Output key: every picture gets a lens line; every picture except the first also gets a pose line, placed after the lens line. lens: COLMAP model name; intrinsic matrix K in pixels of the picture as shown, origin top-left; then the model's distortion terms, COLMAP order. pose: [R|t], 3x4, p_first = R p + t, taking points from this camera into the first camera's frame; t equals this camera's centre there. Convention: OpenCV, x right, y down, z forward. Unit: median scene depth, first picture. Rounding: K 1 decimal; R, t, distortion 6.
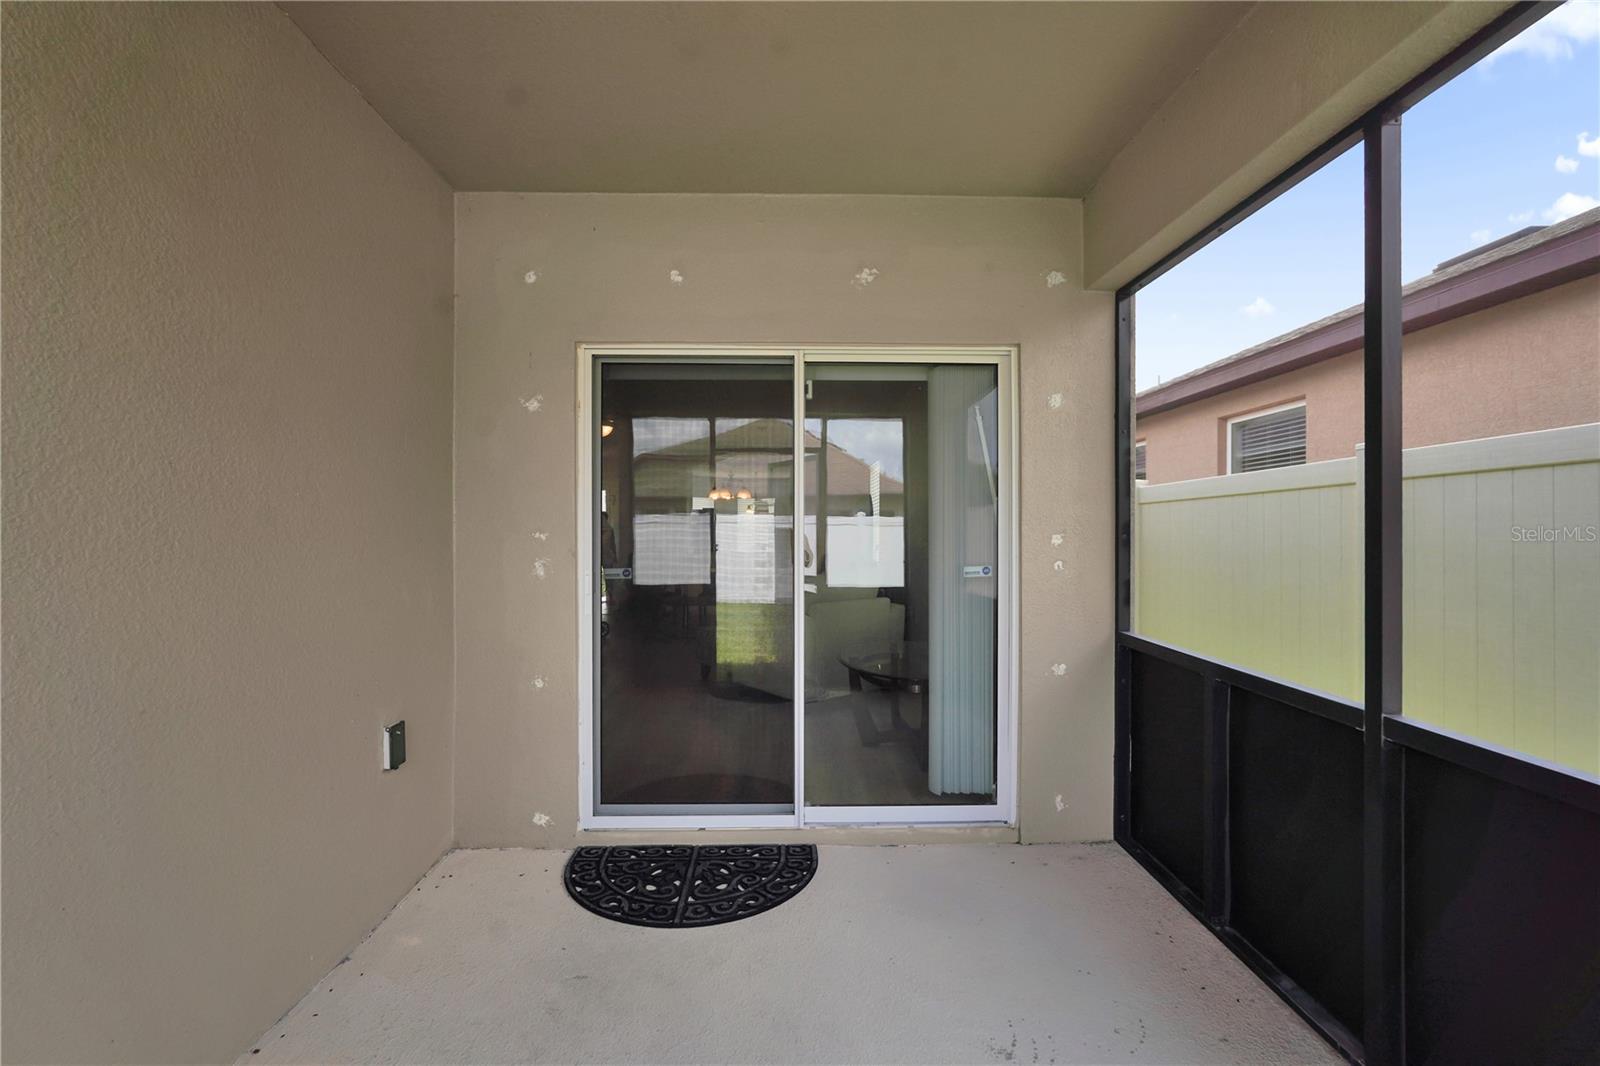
lens RADIAL K [[719.1, 0, 803.5], [0, 719.1, 535.6], [0, 0, 1]] dist [-0.015585, 0.007050]
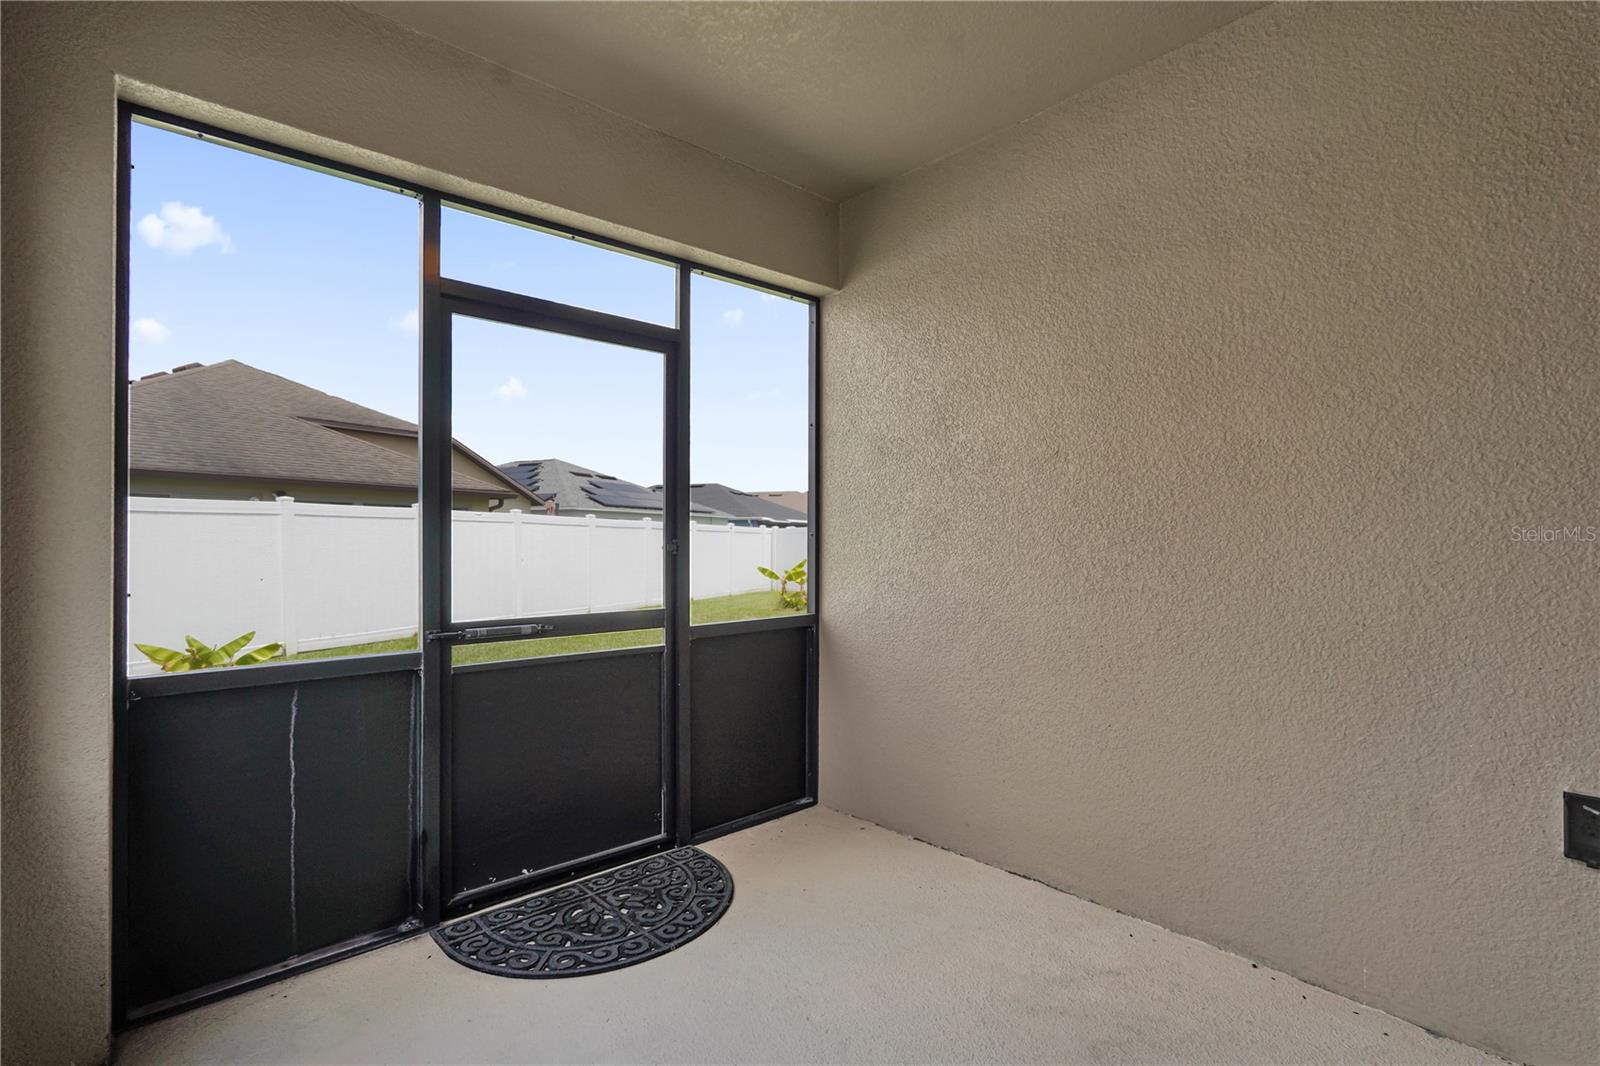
lens RADIAL K [[719.1, 0, 803.5], [0, 719.1, 535.6], [0, 0, 1]] dist [-0.015585, 0.007050]
pose [[-0.771286, -0.001409, -0.636487, 0.546653], [-0.001135, 0.999999, -0.000838, 0.051819], [0.636488, 0.000076, -0.771287, 1.553744]]
